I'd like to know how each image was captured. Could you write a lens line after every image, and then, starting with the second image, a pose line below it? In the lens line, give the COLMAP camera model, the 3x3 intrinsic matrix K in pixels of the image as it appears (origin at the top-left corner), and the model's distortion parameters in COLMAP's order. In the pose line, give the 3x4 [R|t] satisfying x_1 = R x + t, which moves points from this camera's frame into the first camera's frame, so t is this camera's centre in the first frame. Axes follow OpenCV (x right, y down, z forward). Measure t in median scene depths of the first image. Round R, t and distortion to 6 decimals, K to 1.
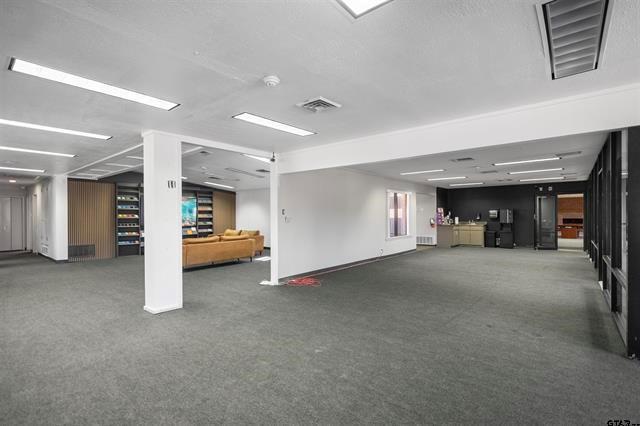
lens RADIAL K [[300.1, 0, 316.9], [0, 300.1, 216.2], [0, 0, 1]] dist [0.004921, 0.001194]
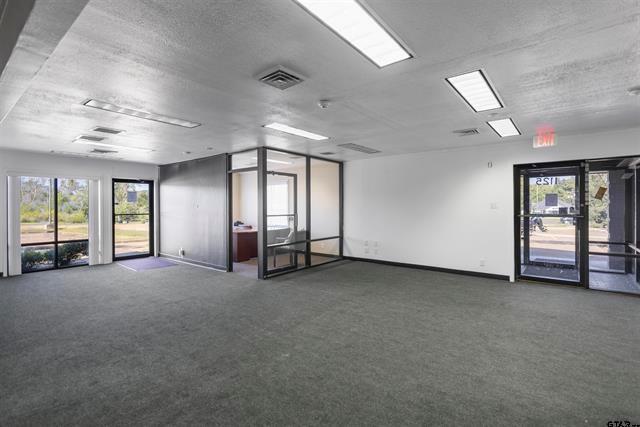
lens RADIAL K [[300.1, 0, 323.7], [0, 300.1, 206.5], [0, 0, 1]] dist [0.004921, 0.001194]
pose [[-0.999017, 0.008746, -0.043451, -0.020273], [0.008613, 0.999958, 0.003242, -0.005061], [0.043478, 0.002865, -0.999050, 0.513385]]
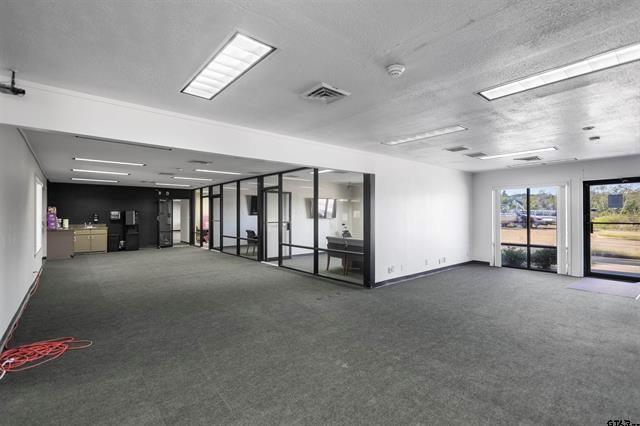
lens RADIAL K [[300.1, 0, 320.4], [0, 300.1, 215.1], [0, 0, 1]] dist [0.004921, 0.001194]
pose [[0.169907, 0.004007, 0.985452, -0.242716], [0.003045, 0.999985, -0.004591, -0.002486], [-0.985455, 0.003780, 0.169892, 0.242049]]
